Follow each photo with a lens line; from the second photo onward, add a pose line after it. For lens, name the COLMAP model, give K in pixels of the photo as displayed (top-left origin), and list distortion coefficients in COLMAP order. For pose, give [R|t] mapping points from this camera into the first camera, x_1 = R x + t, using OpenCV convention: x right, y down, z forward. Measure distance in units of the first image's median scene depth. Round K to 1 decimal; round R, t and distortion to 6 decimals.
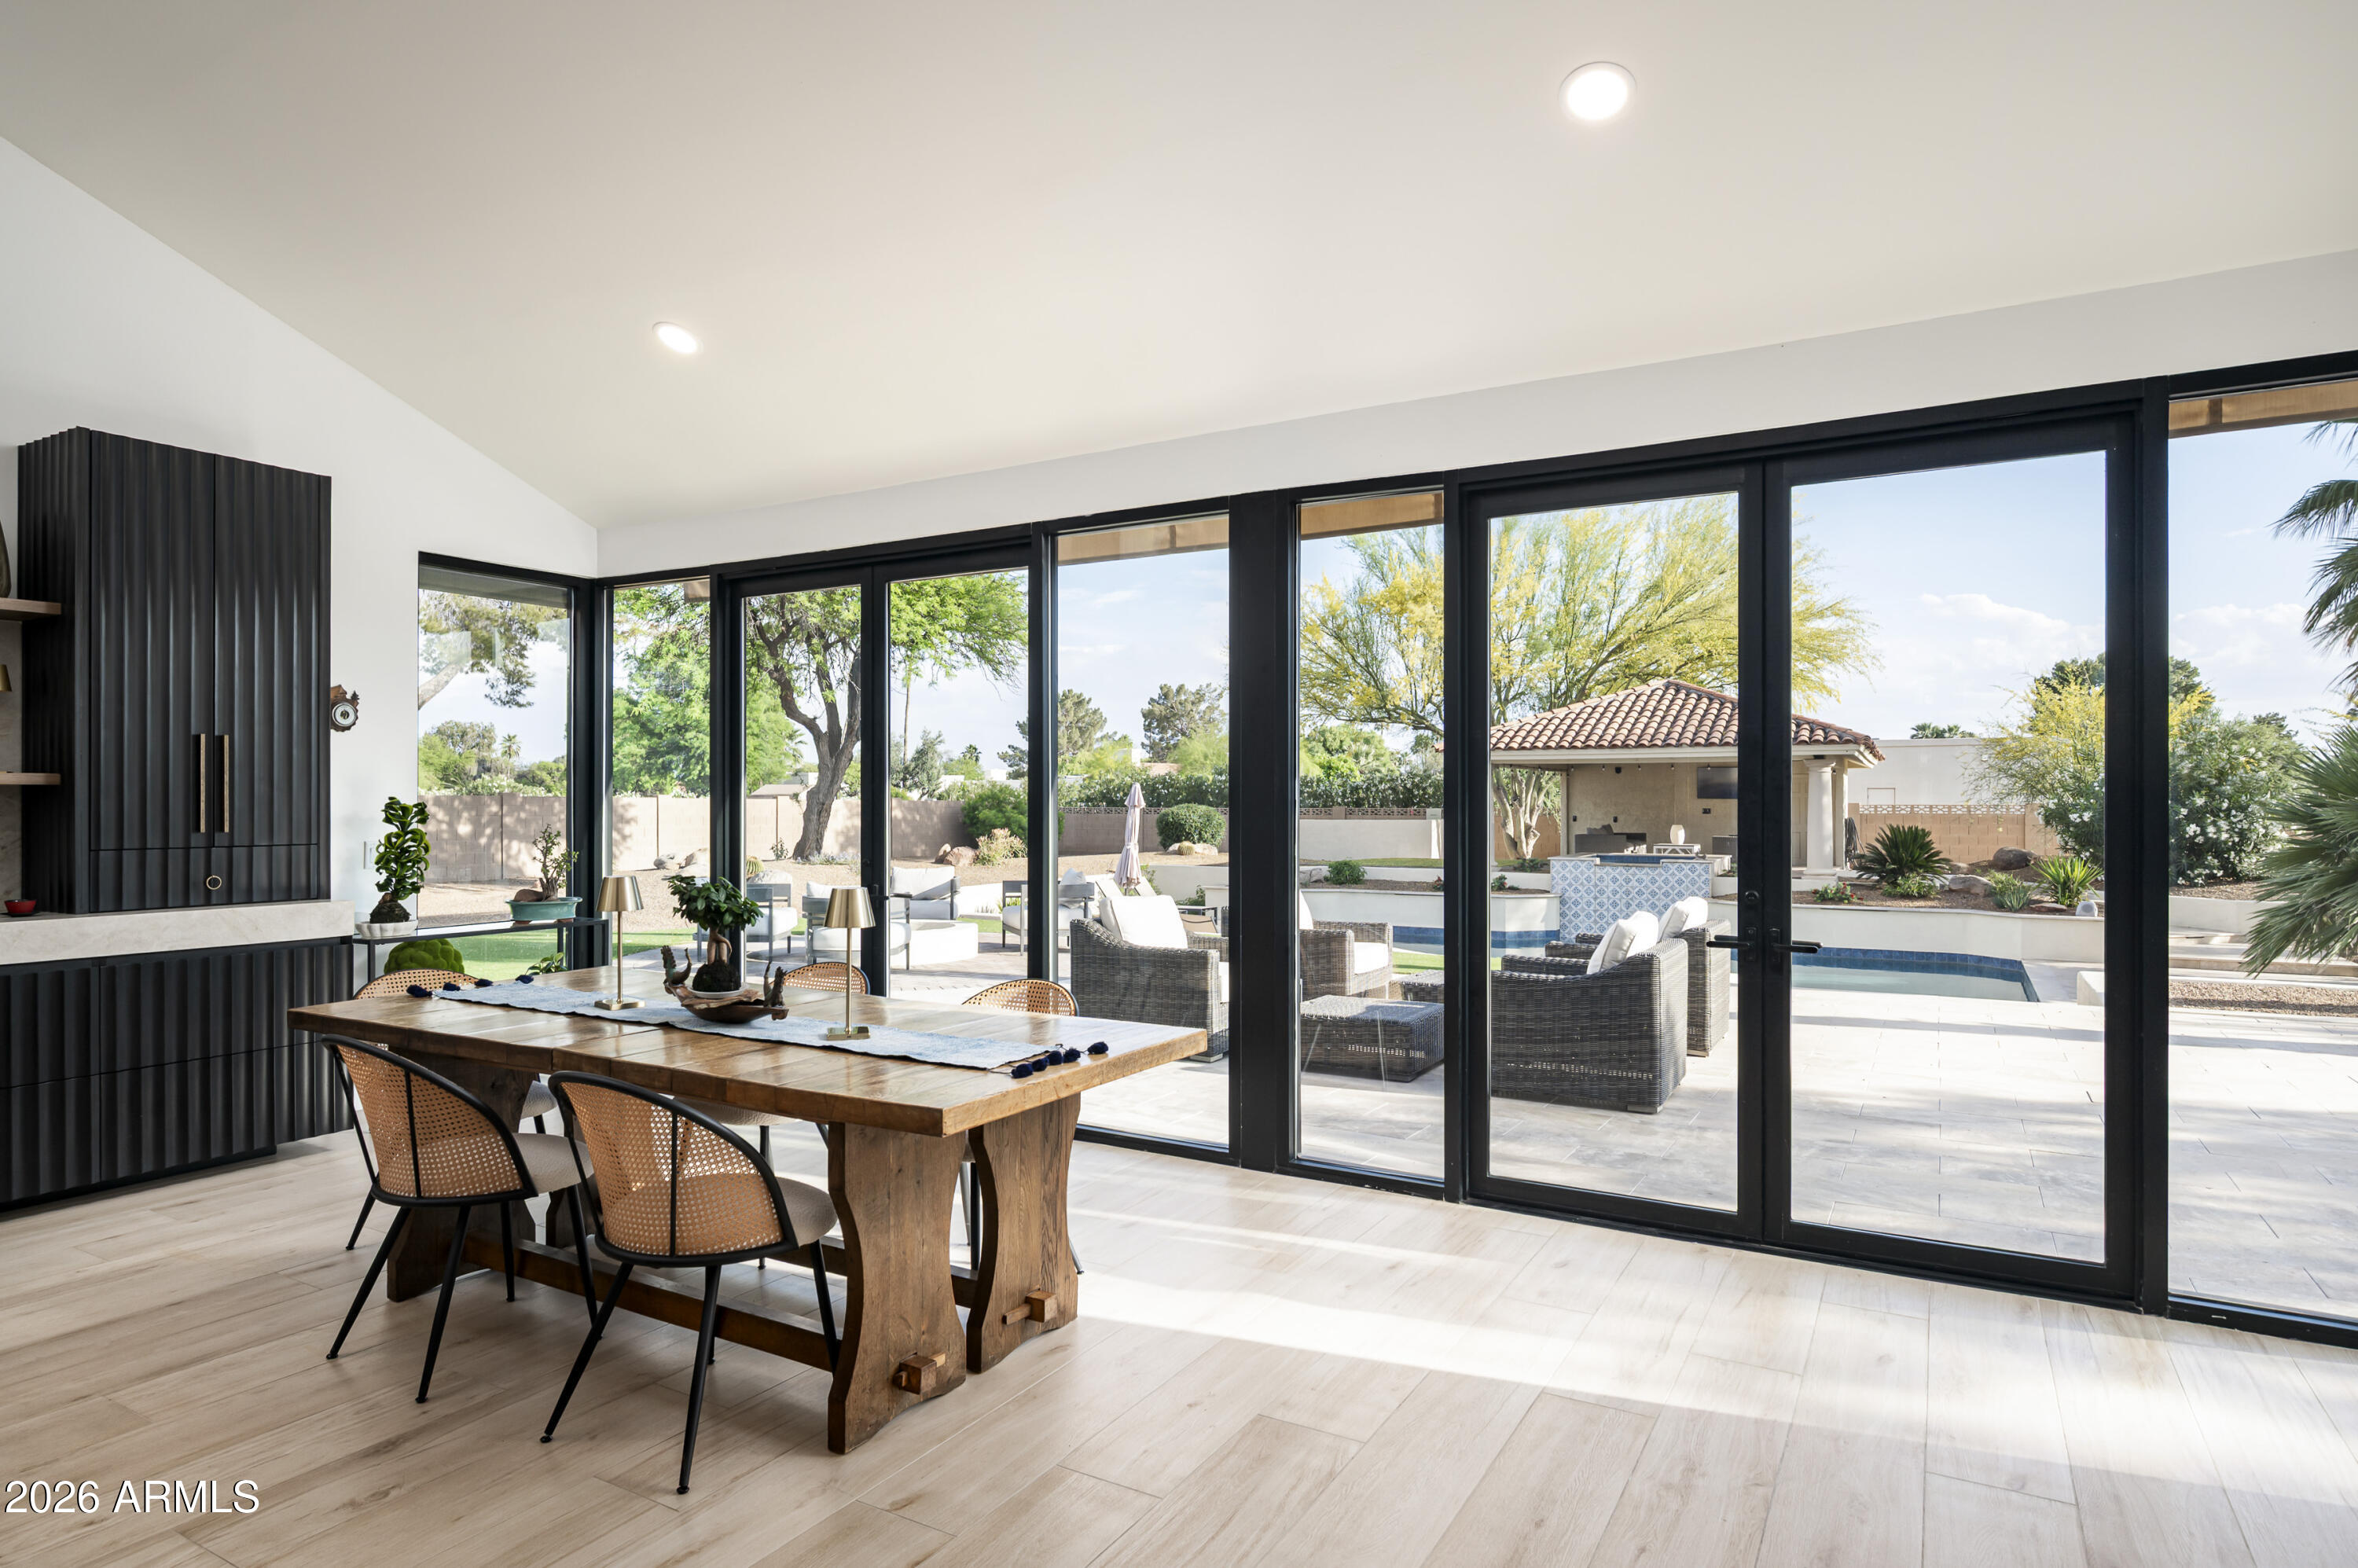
lens RADIAL K [[1315.1, 0, 1187.0], [0, 1315.1, 798.8], [0, 0, 1]] dist [-0.000240, -0.000459]
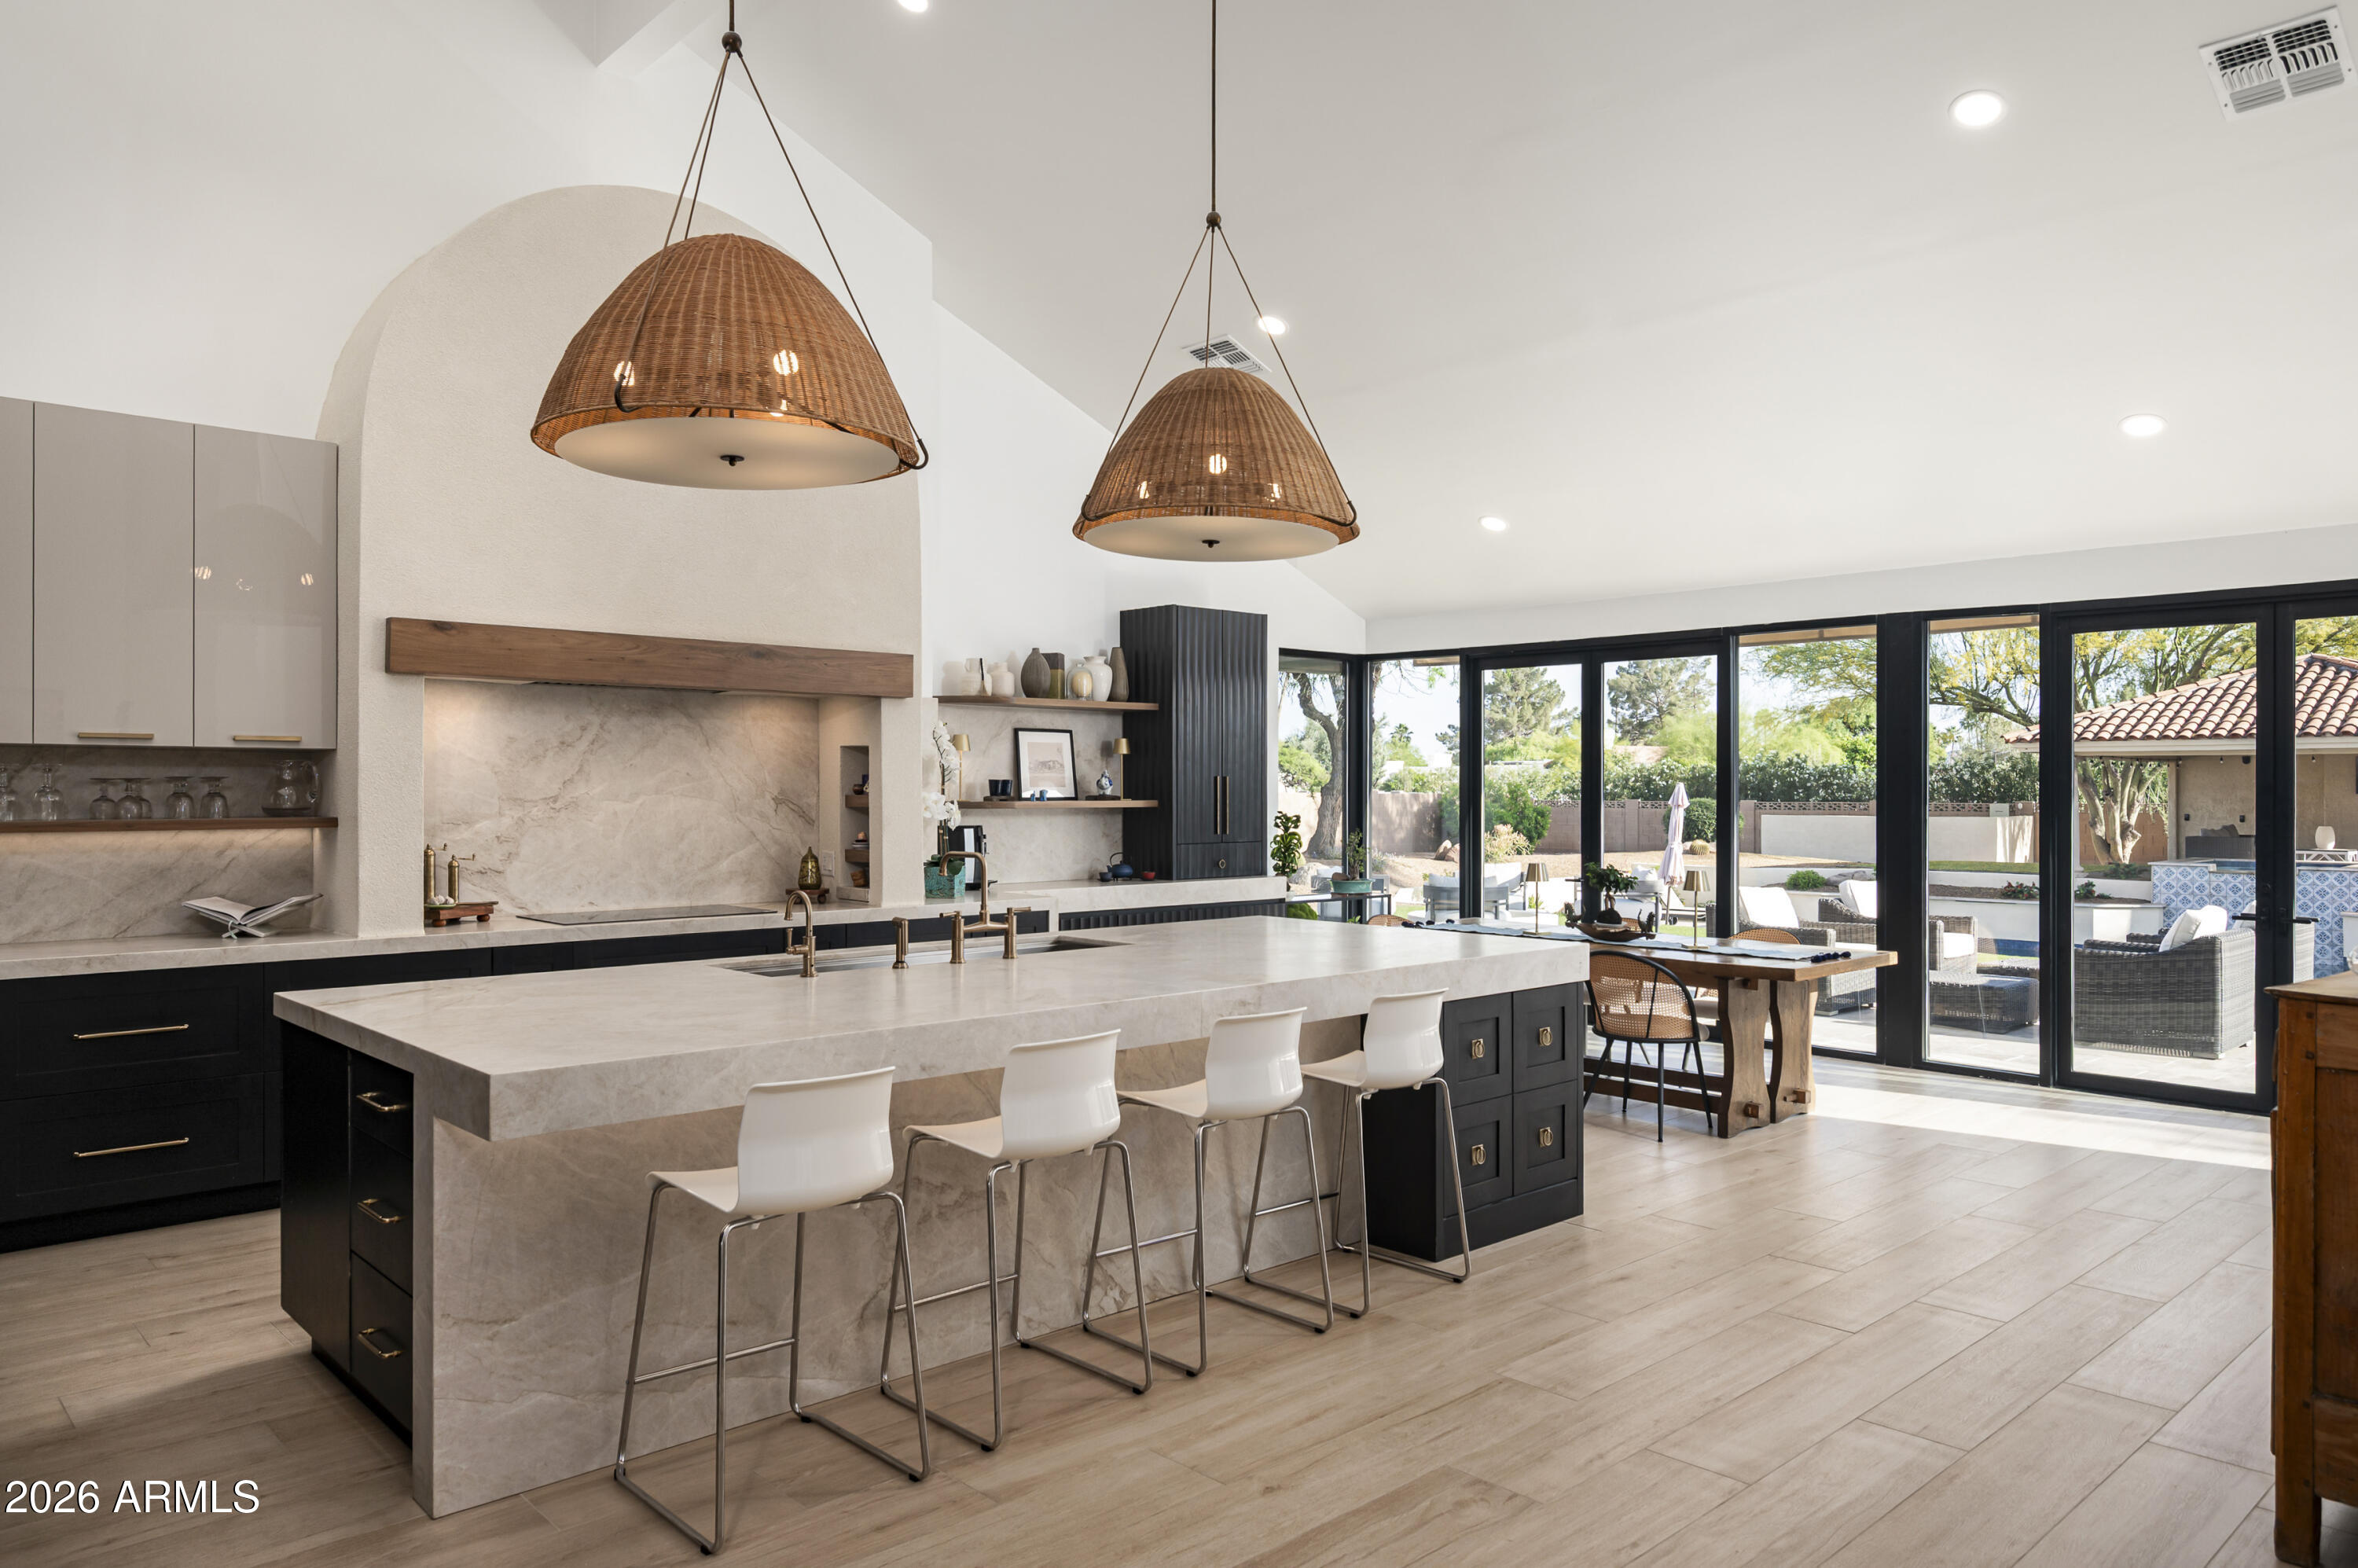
lens RADIAL K [[1541.1, 0, 1175.0], [0, 1541.1, 790.2], [0, 0, 1]] dist [-0.004353, 0.000858]
pose [[0.954651, 0.000712, -0.297728, -0.041923], [0.000228, 0.999995, 0.003122, -0.007432], [0.297729, -0.003048, 0.954646, -0.182070]]
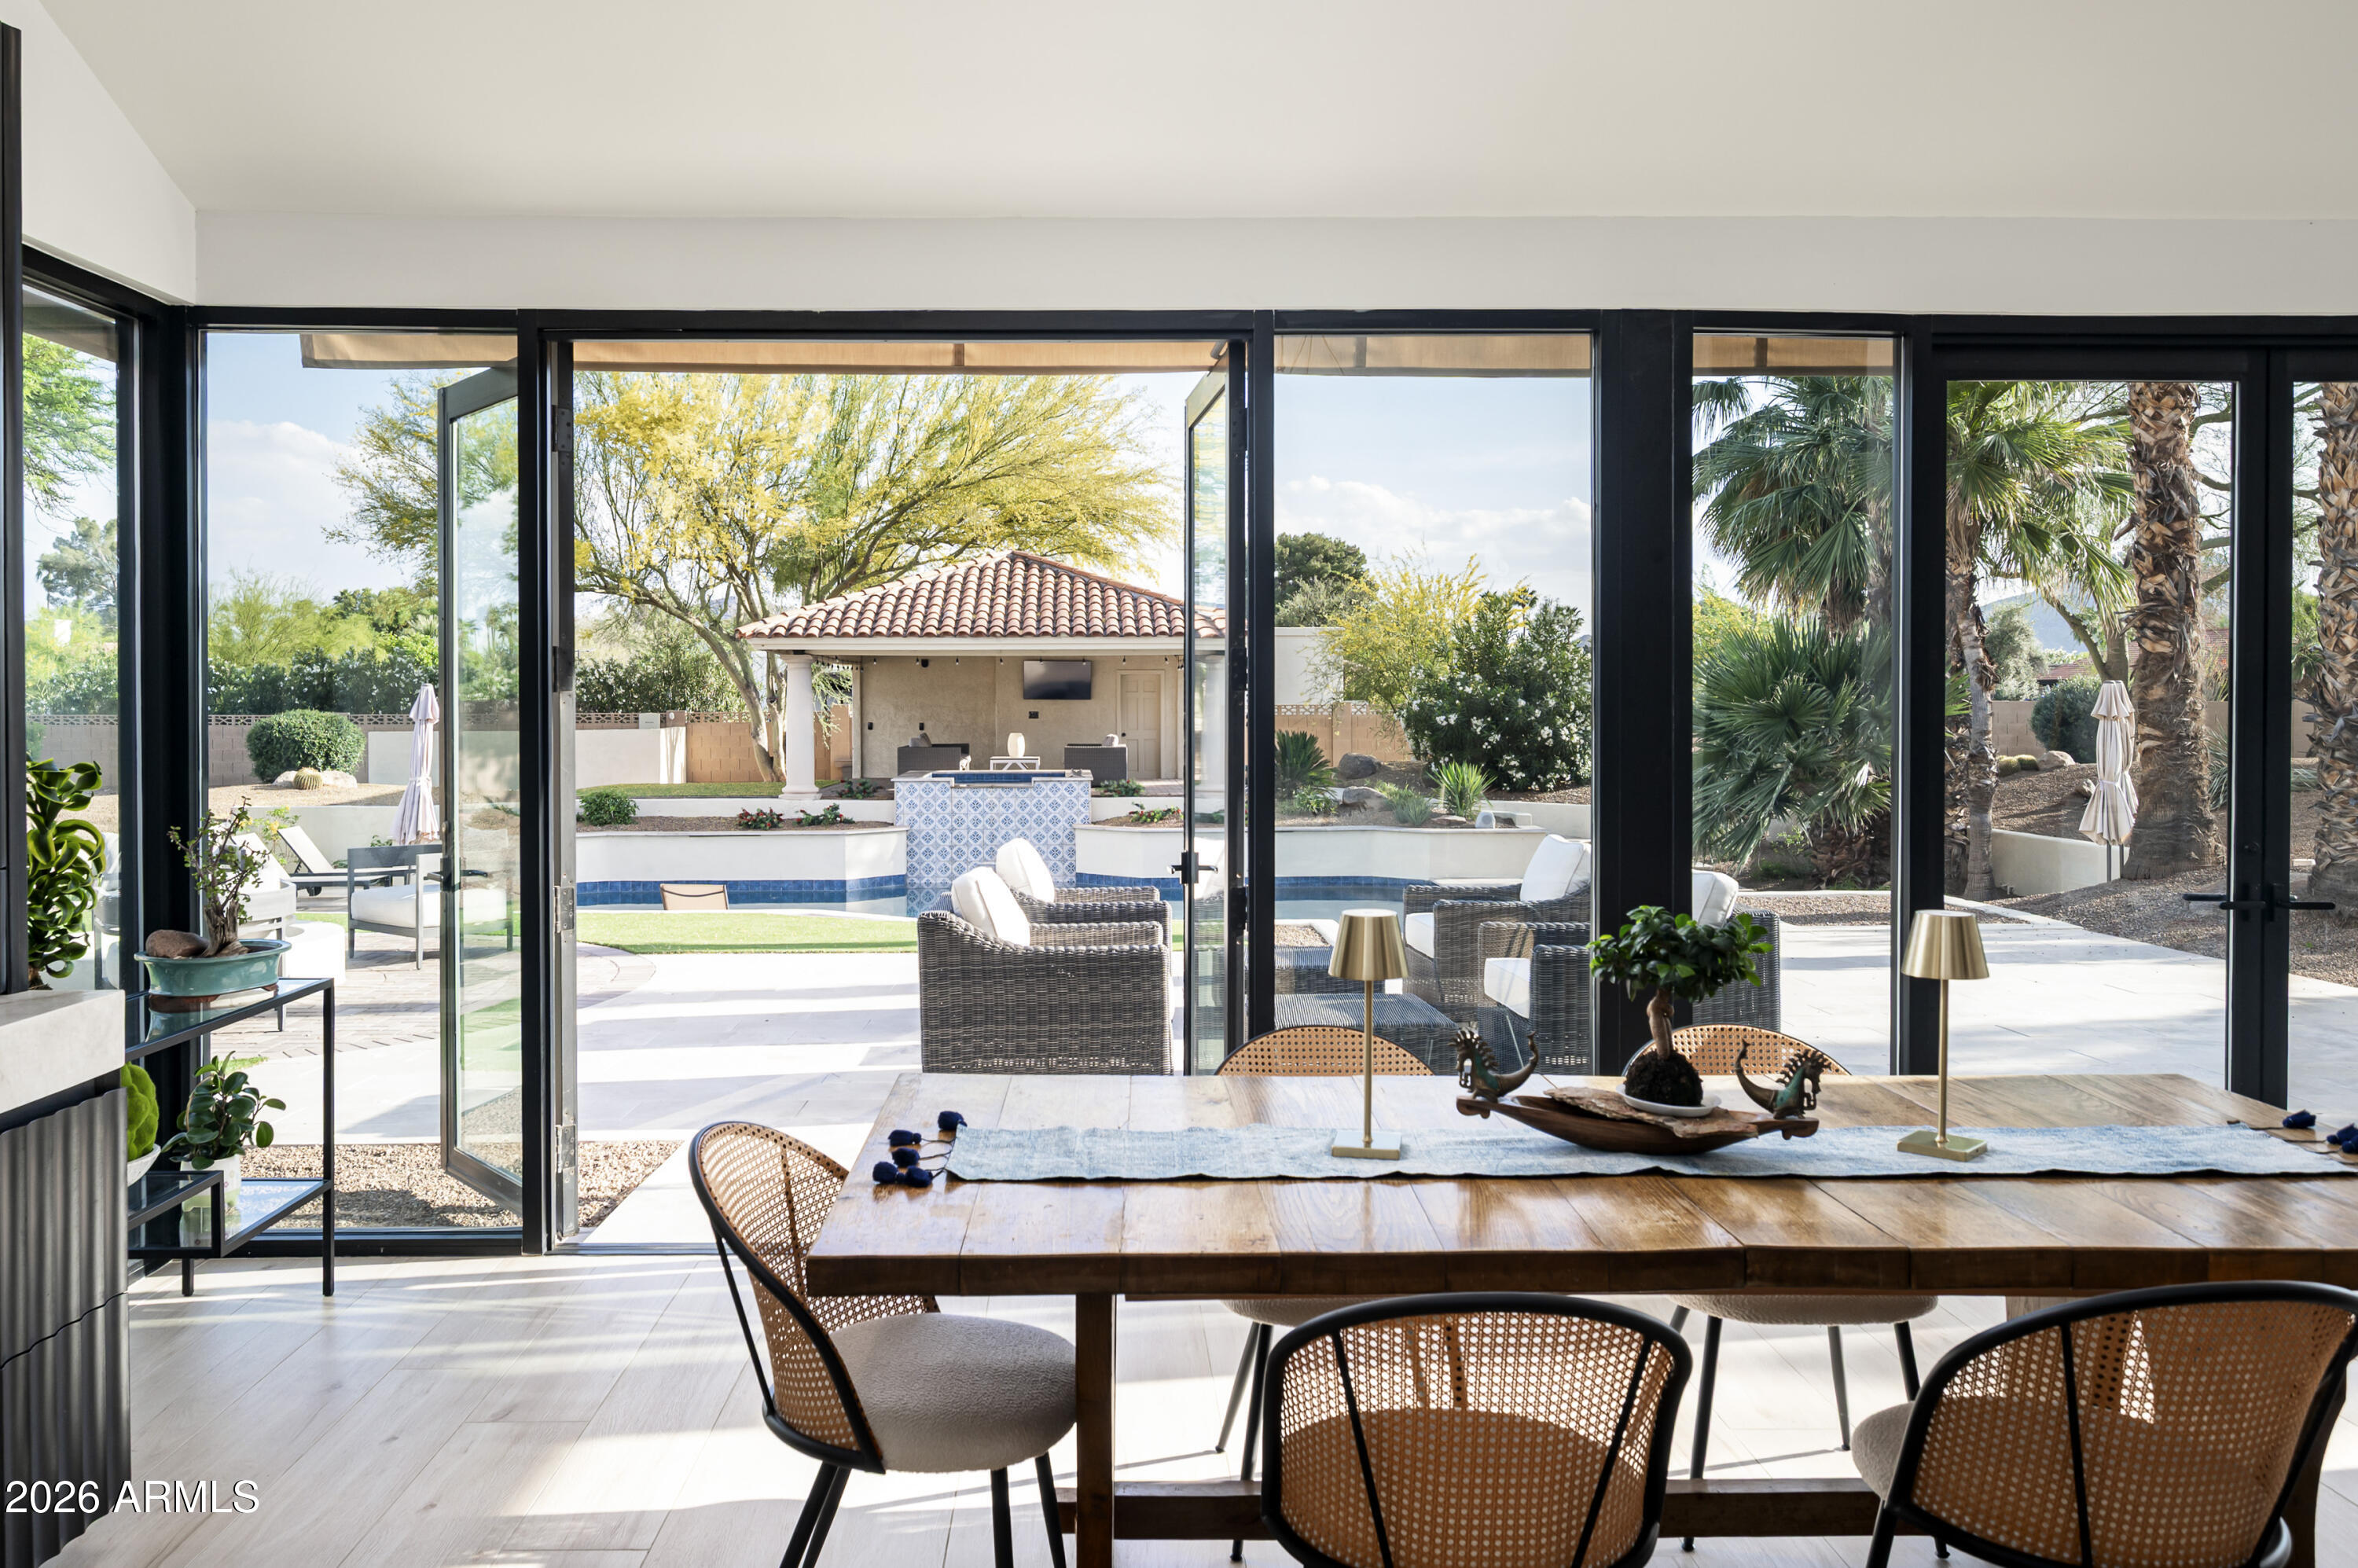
lens RADIAL K [[1752.1, 0, 1131.3], [0, 1752.1, 699.6], [0, 0, 1]] dist [0.007032, -0.000137]
pose [[0.856252, -0.003611, 0.516547, -0.135055], [0.001981, 0.999991, 0.003707, -0.004953], [-0.516555, -0.002151, 0.856251, 0.064558]]
